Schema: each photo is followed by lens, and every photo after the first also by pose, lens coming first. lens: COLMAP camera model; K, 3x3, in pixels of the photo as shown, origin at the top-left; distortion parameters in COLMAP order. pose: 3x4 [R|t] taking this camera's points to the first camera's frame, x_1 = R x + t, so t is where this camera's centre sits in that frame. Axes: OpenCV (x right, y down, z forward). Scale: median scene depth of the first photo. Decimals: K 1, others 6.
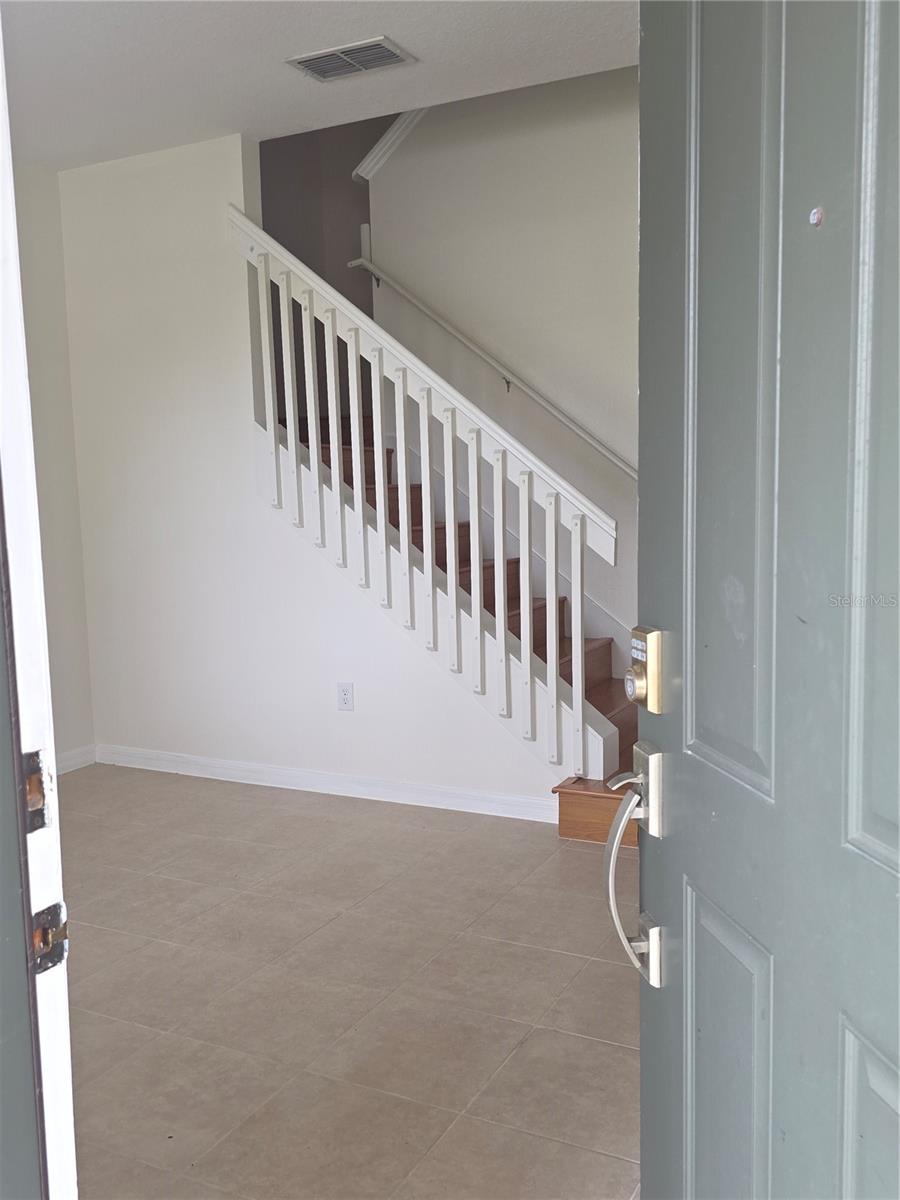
lens RADIAL K [[1071.6, 0, 450.0], [0, 1071.6, 600.0], [0, 0, 1]] dist [0.077269, -0.001481]
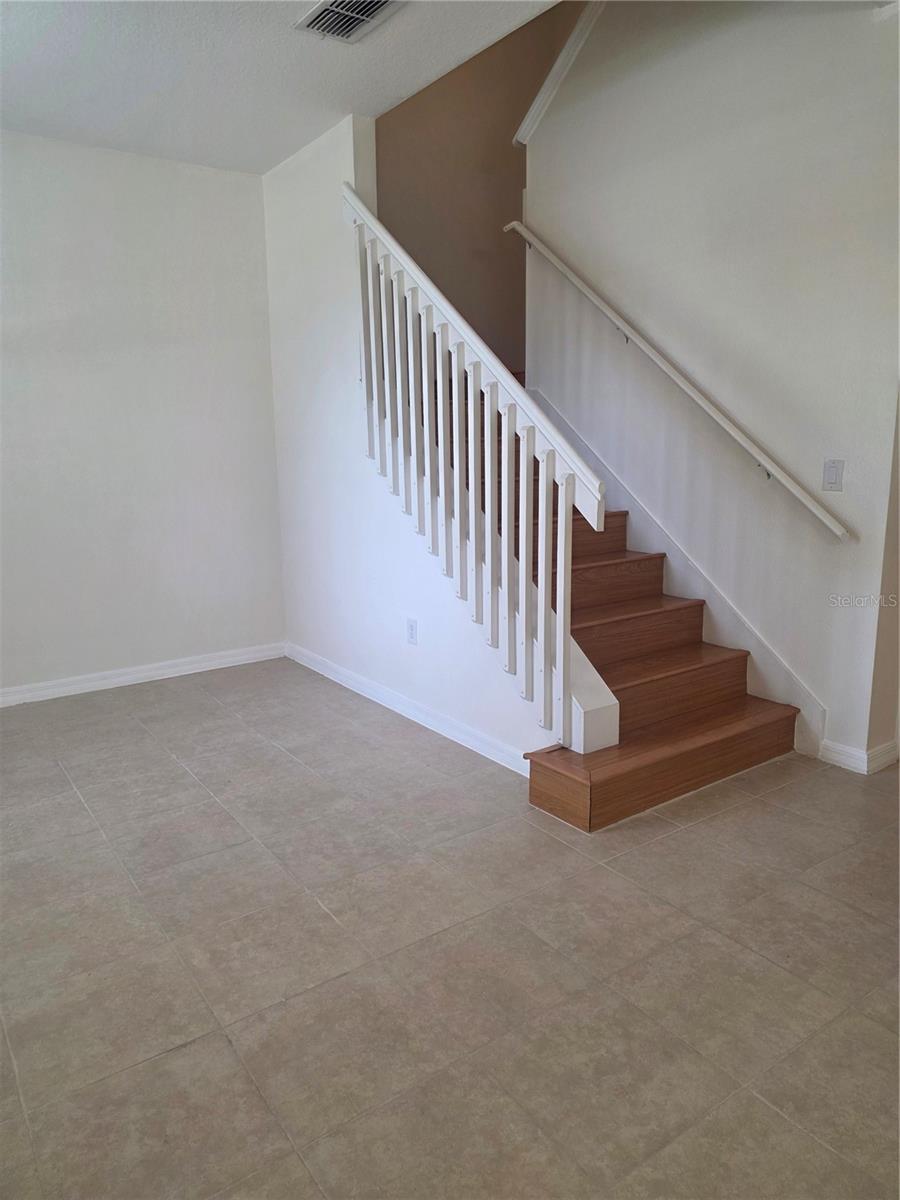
lens RADIAL K [[809.8, 0, 444.9], [0, 809.8, 586.7], [0, 0, 1]] dist [0.064995, -0.068686]
pose [[0.884224, 0.089391, -0.458429, 0.368861], [-0.051189, 0.994149, 0.095120, -0.044531], [0.464249, -0.060641, 0.883626, 0.330238]]
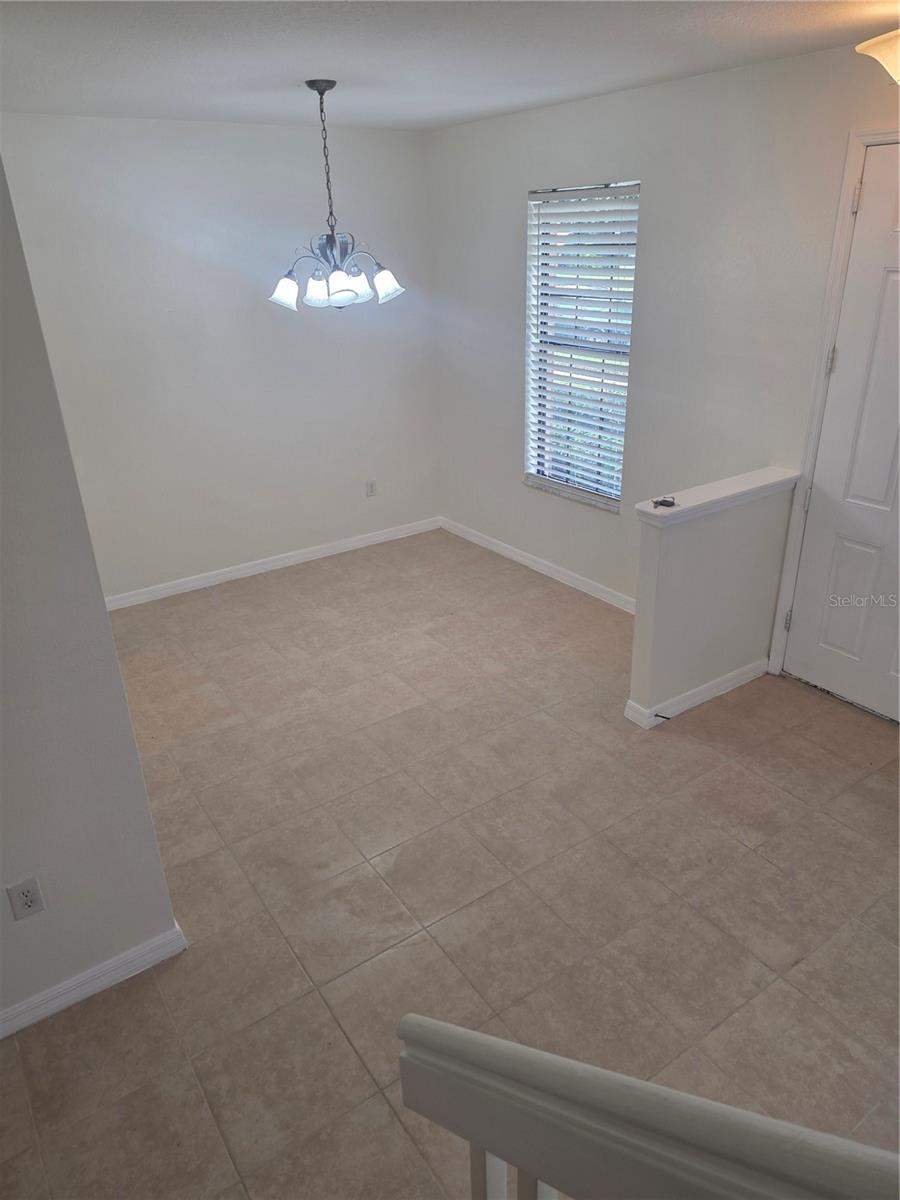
lens RADIAL K [[809.8, 0, 444.9], [0, 809.8, 586.7], [0, 0, 1]] dist [0.064995, -0.068686]
pose [[-0.878073, -0.148527, 0.454893, 0.036070], [0.096271, 0.876345, 0.471965, -0.349036], [-0.468743, 0.458213, -0.755196, 1.167071]]
